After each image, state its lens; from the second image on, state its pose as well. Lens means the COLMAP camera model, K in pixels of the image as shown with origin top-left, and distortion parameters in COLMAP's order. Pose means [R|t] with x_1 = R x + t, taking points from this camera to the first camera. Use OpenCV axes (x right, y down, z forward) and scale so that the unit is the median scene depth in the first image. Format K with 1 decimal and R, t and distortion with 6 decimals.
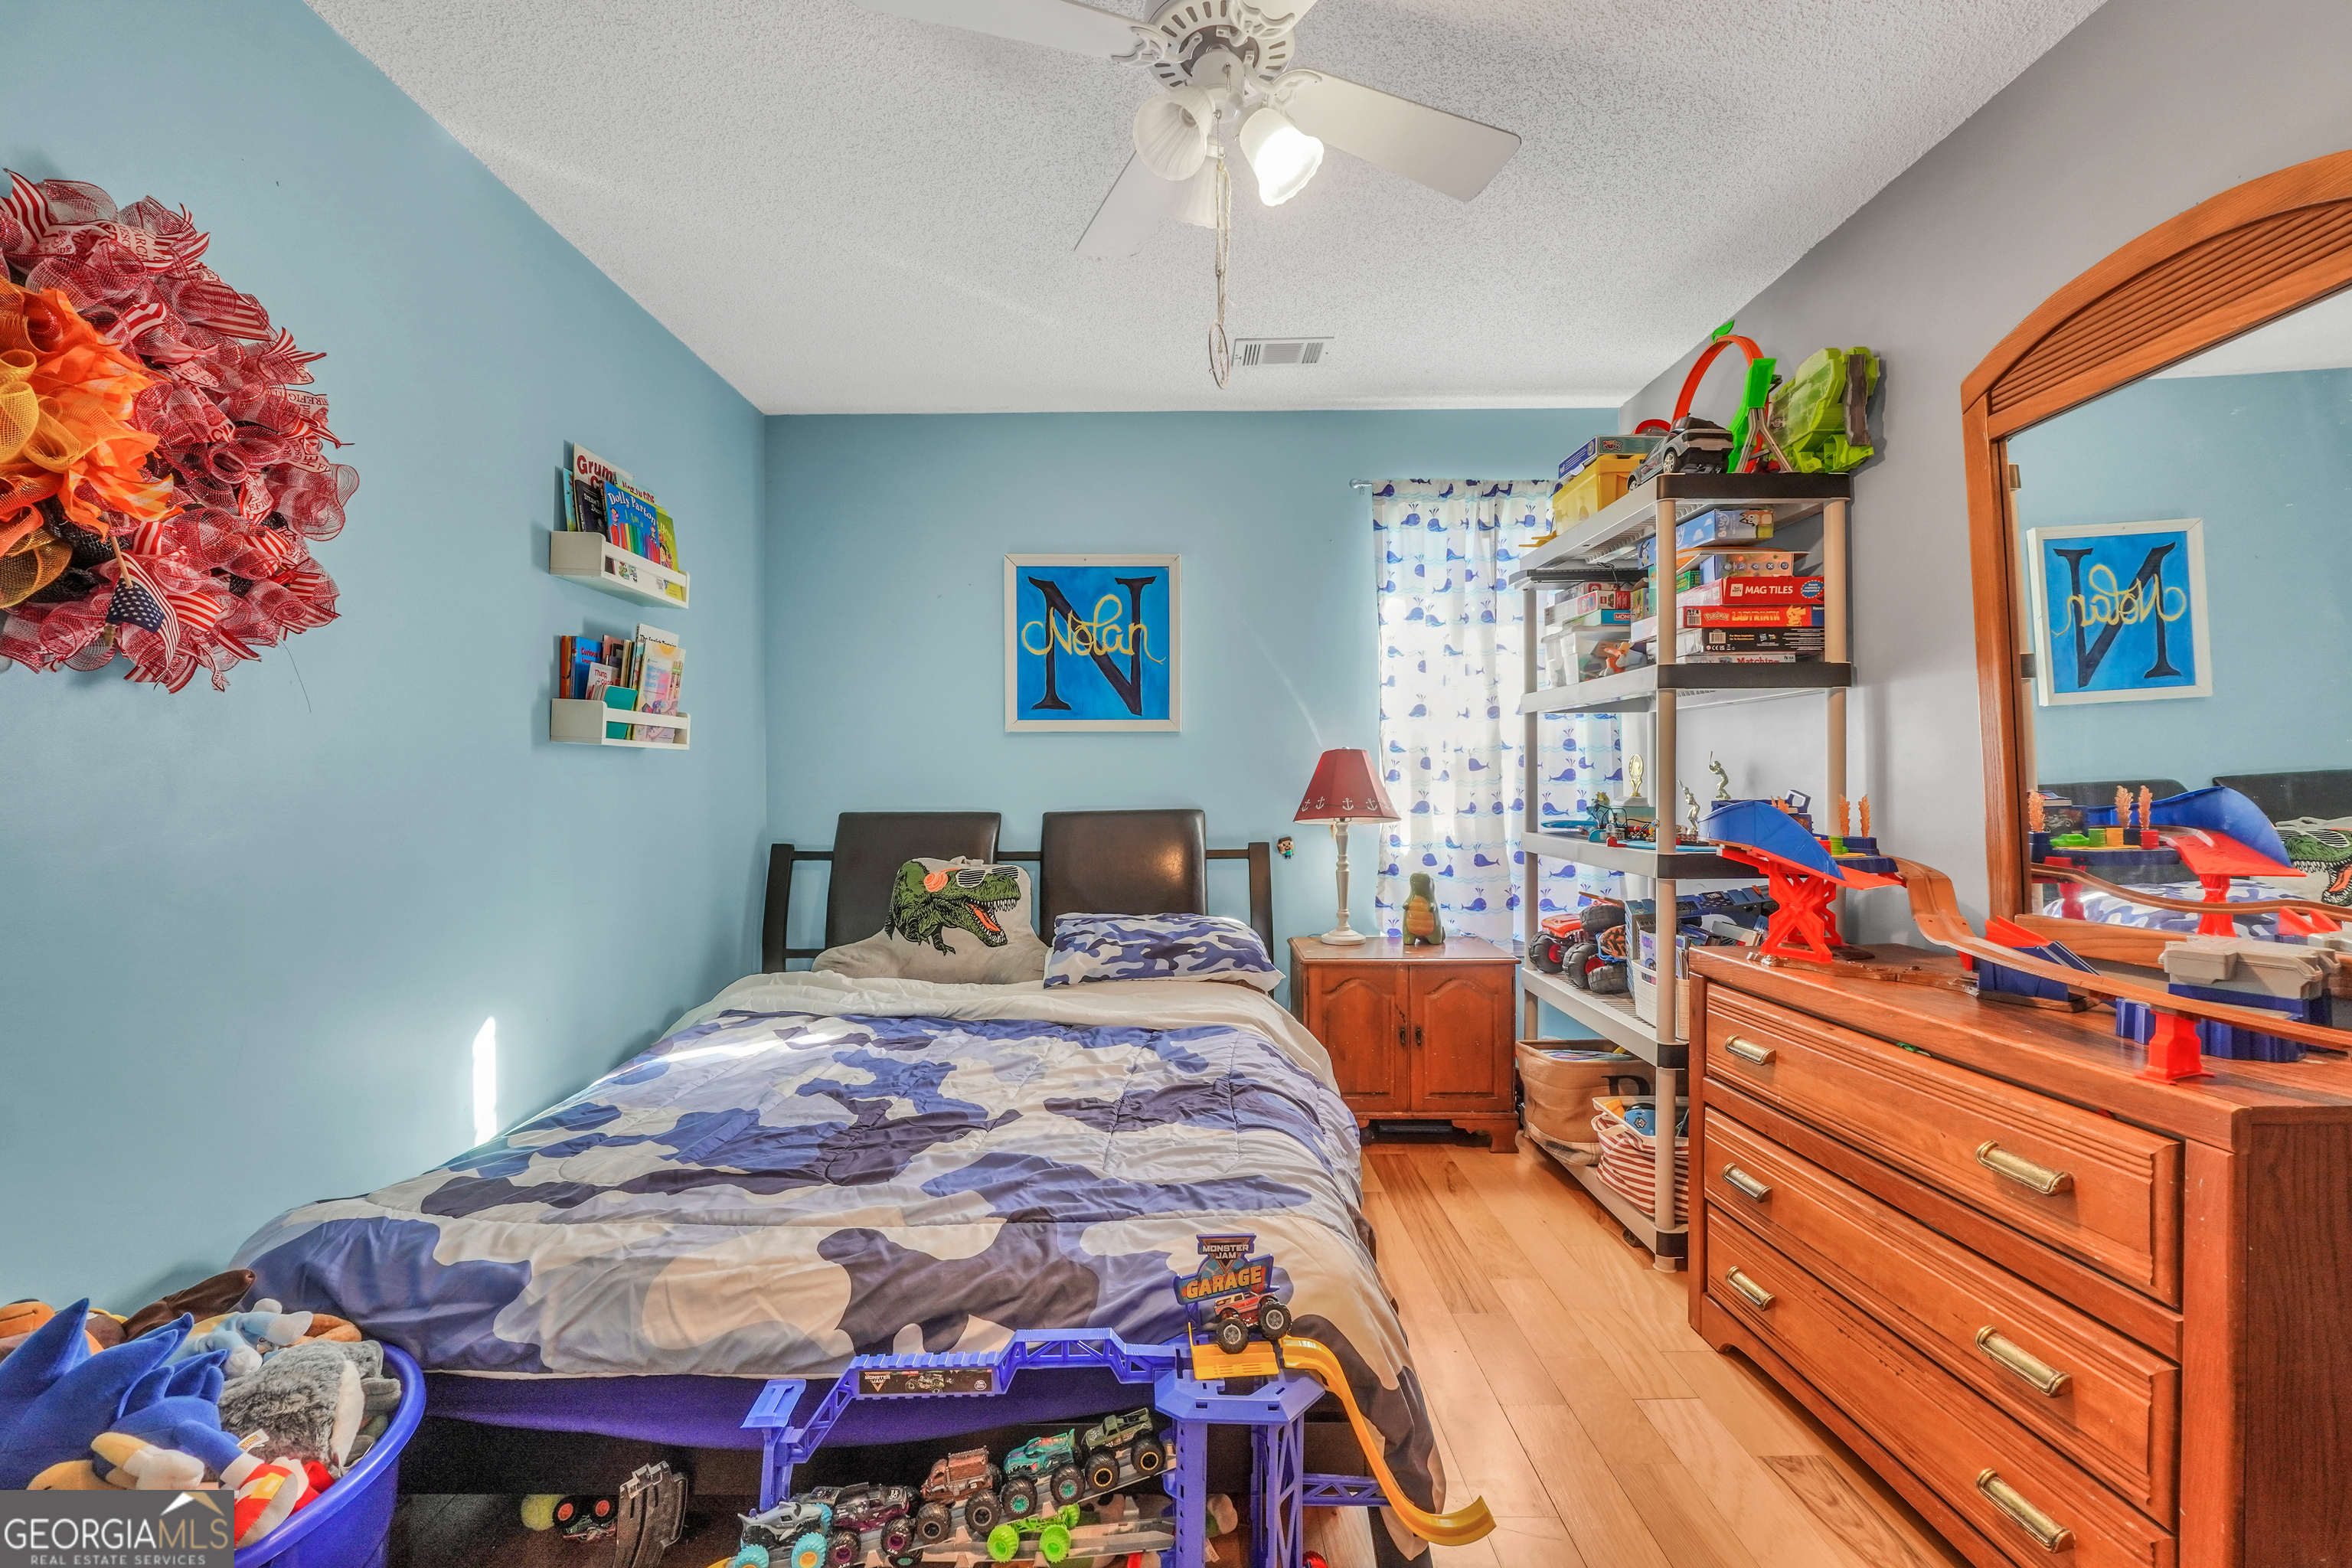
lens RADIAL K [[991.8, 0, 1166.8], [0, 991.8, 778.9], [0, 0, 1]] dist [-0.021657, 0.008552]
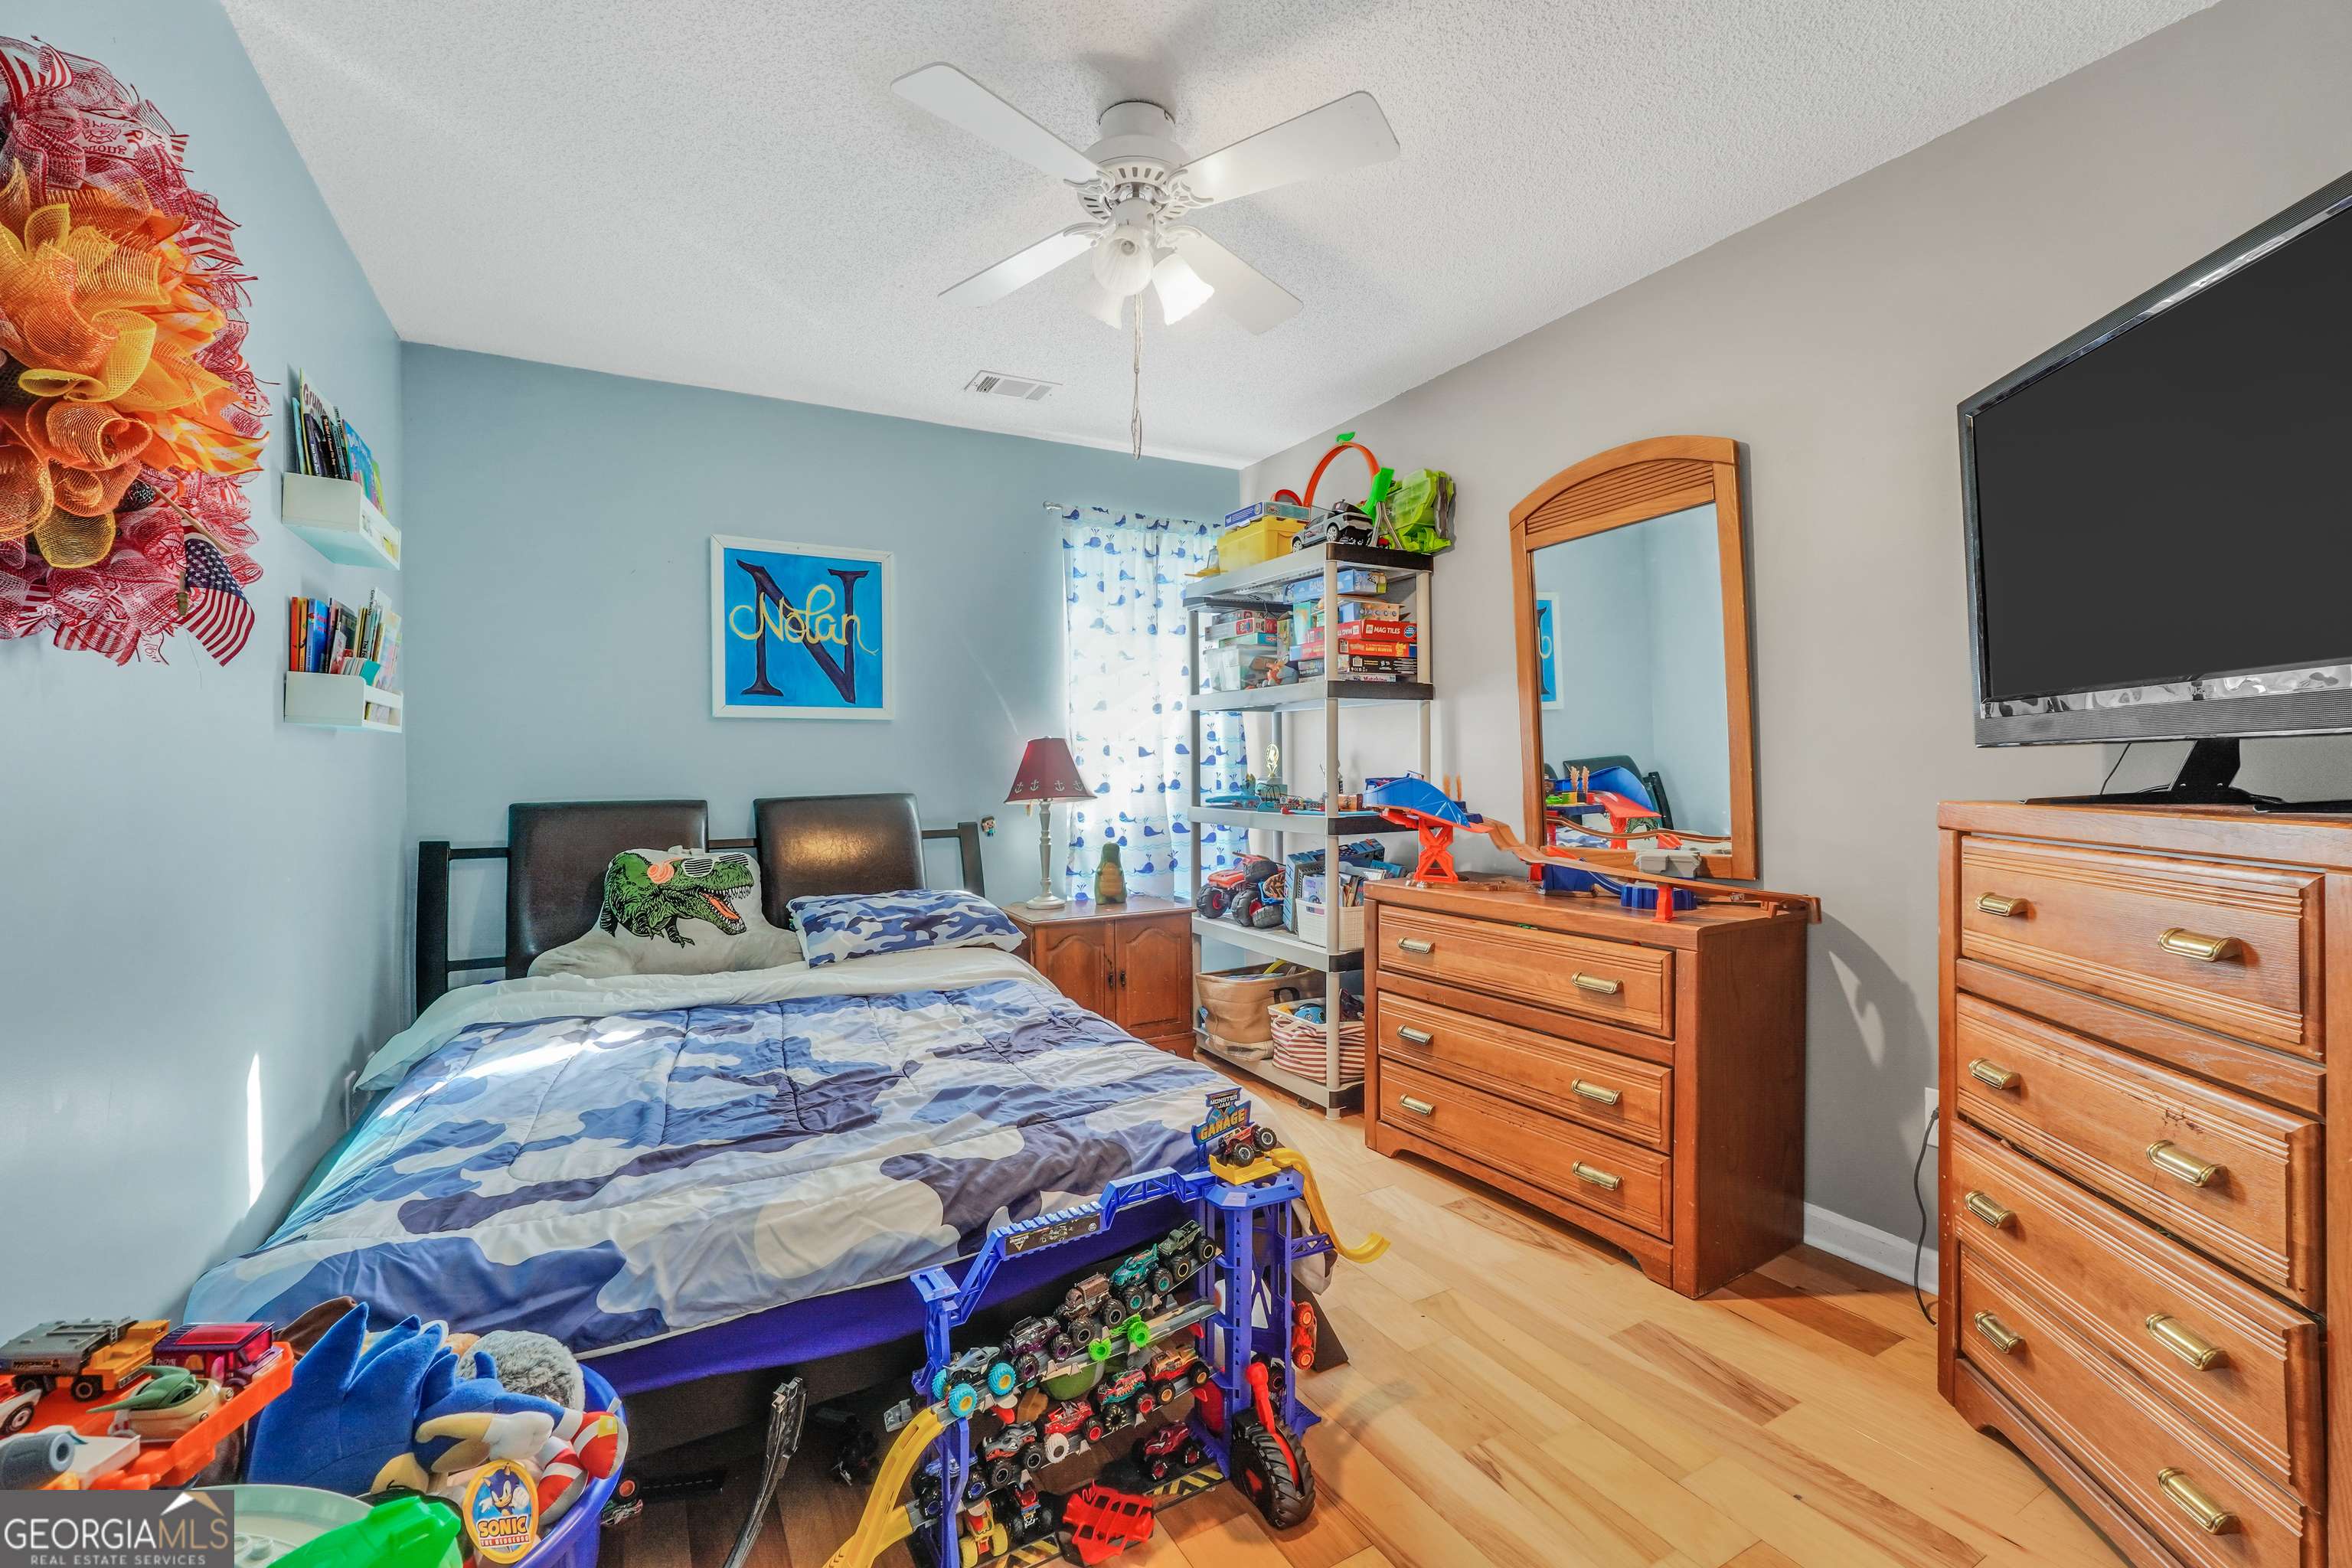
lens RADIAL K [[996.0, 0, 1166.8], [0, 996.0, 764.7], [0, 0, 1]] dist [-0.020320, 0.007543]
pose [[0.872160, -0.003462, 0.489208, -0.306283], [0.003336, 0.999994, 0.001130, -0.000127], [-0.489209, 0.000646, 0.872167, -0.081900]]
